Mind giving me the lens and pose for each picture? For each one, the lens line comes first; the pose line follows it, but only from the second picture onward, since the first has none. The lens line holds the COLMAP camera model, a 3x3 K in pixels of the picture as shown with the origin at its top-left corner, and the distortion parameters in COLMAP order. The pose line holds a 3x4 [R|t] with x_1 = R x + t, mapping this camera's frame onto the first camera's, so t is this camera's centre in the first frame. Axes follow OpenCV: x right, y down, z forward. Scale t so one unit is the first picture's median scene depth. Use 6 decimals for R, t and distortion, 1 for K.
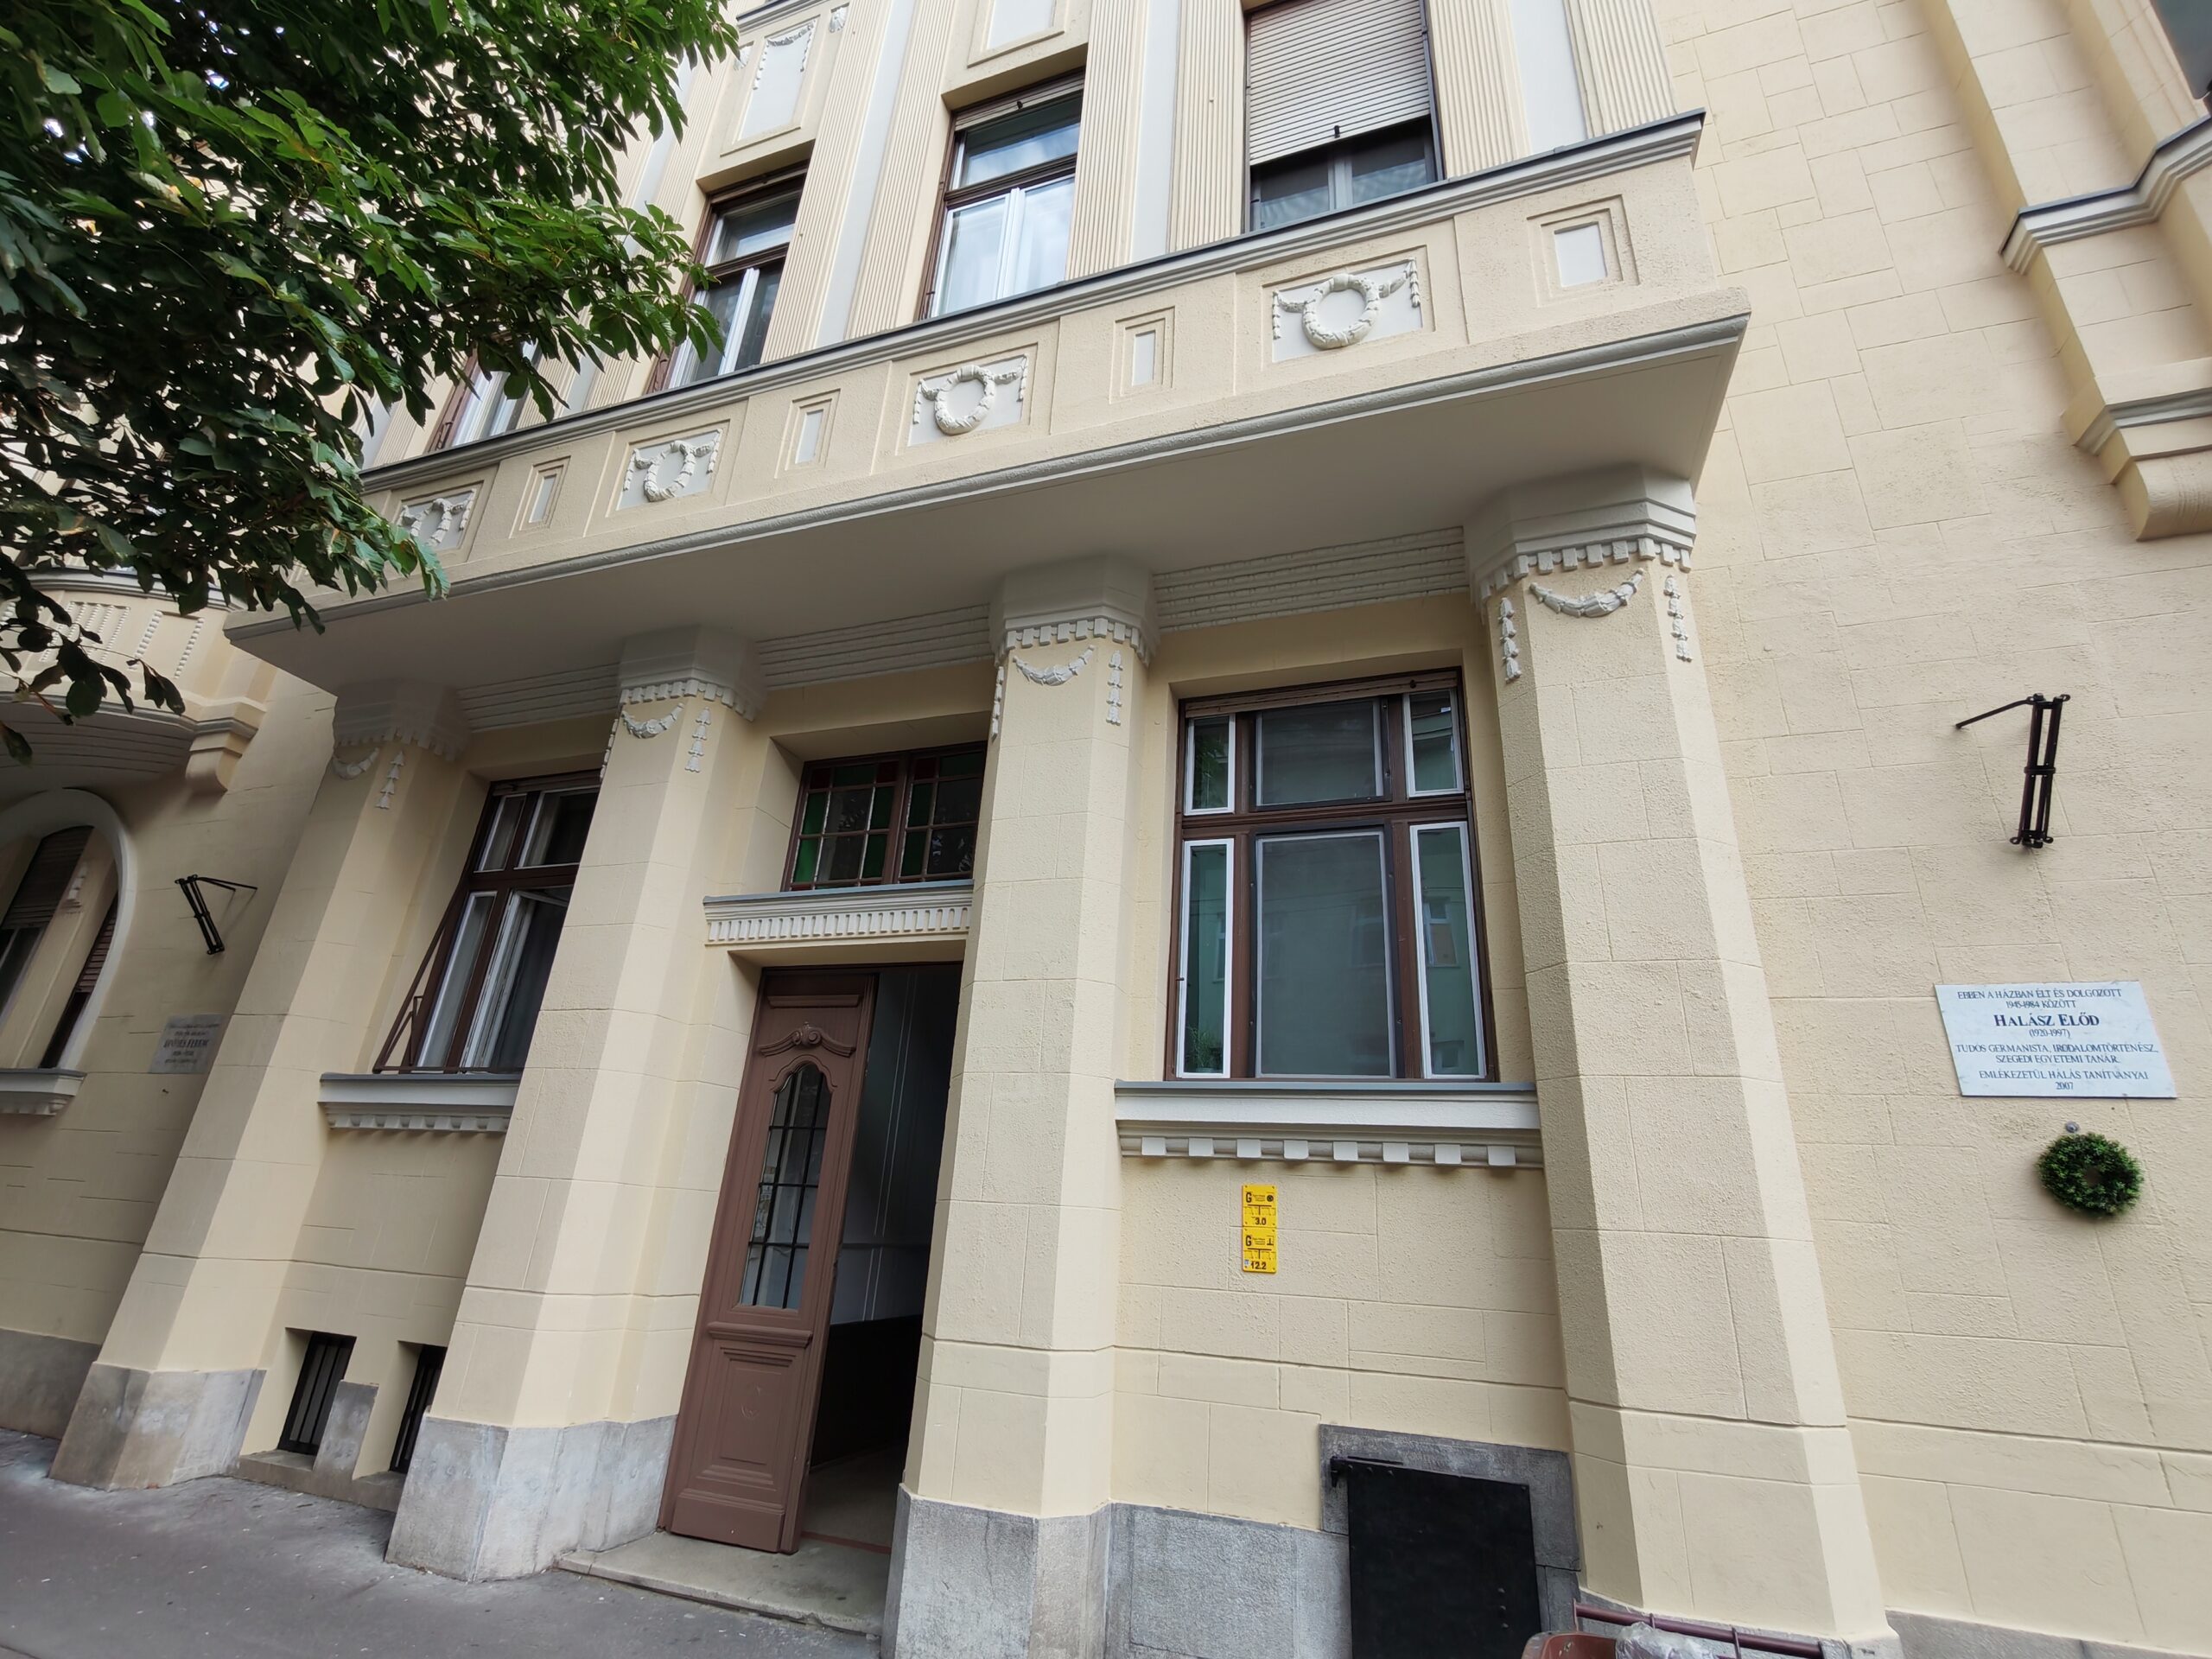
lens RADIAL K [[1011.8, 0, 1101.5], [0, 1011.8, 830.2], [0, 0, 1]] dist [-0.000204, 0.000256]
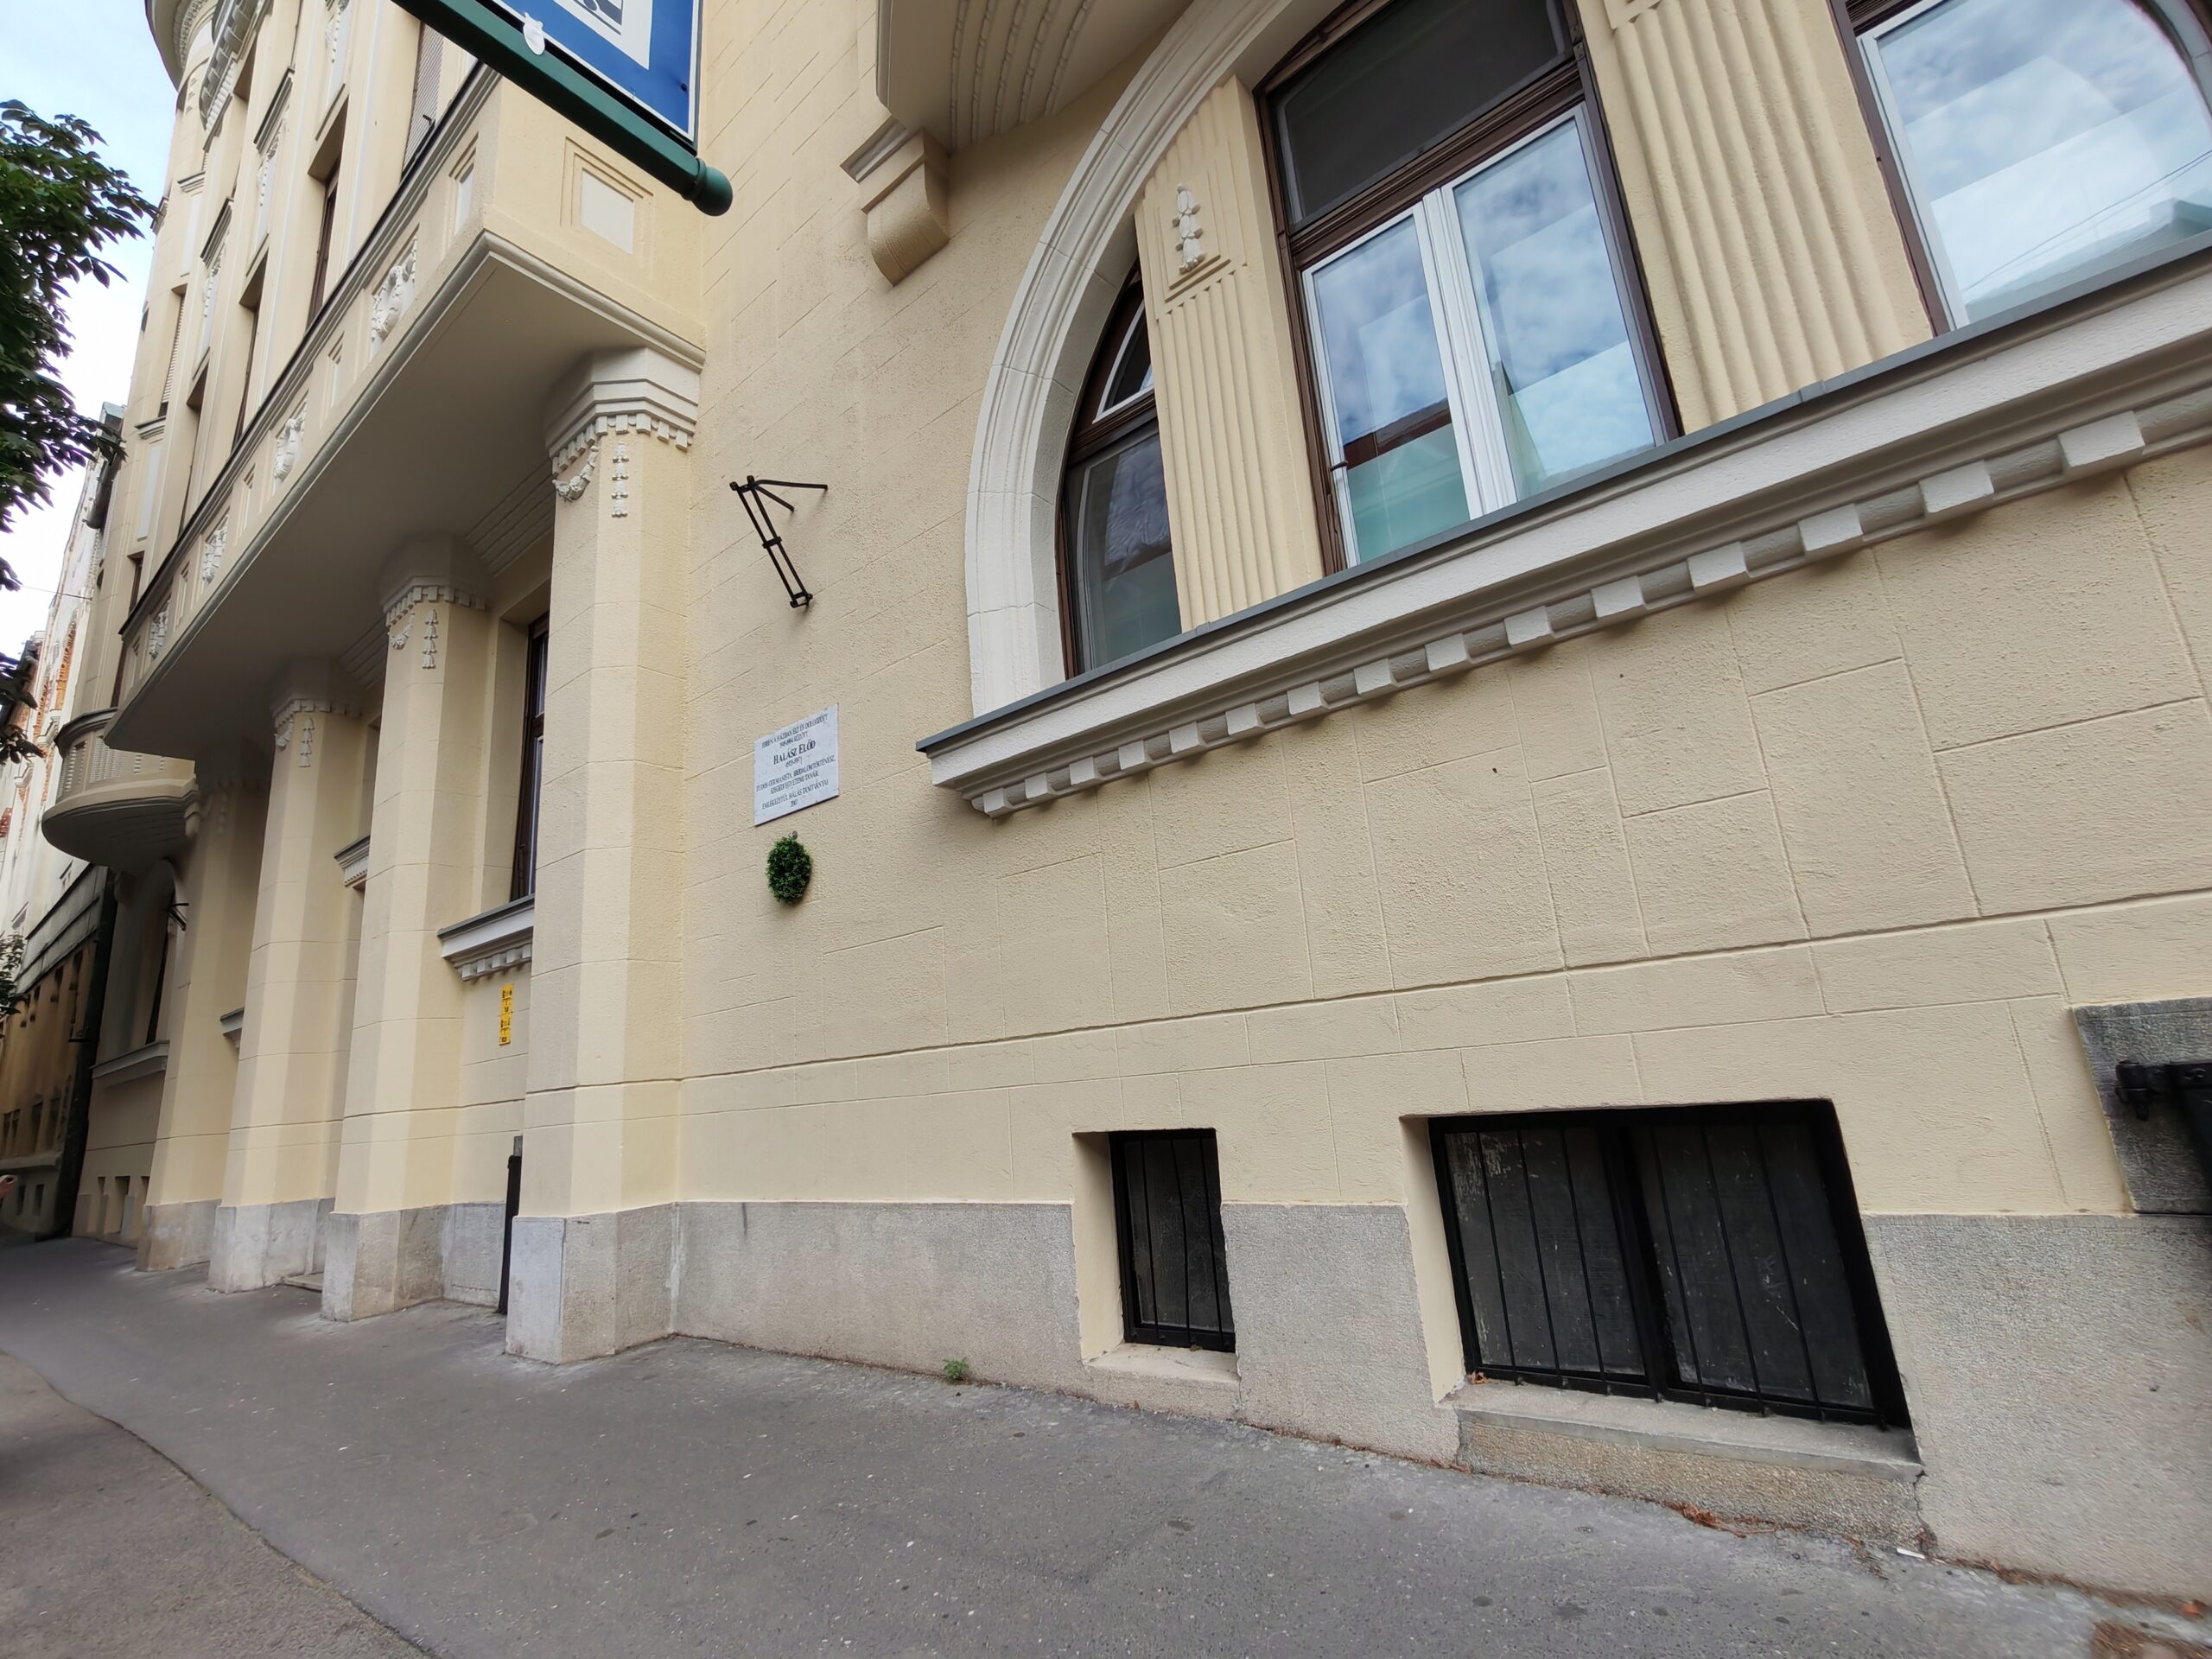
lens RADIAL K [[1011.8, 0, 1101.5], [0, 1011.8, 830.2], [0, 0, 1]] dist [-0.000204, 0.000256]
pose [[0.933685, -0.212201, -0.288449, 1.582130], [0.253005, 0.960959, 0.112013, 0.231194], [0.253418, -0.177564, 0.950921, -0.081093]]
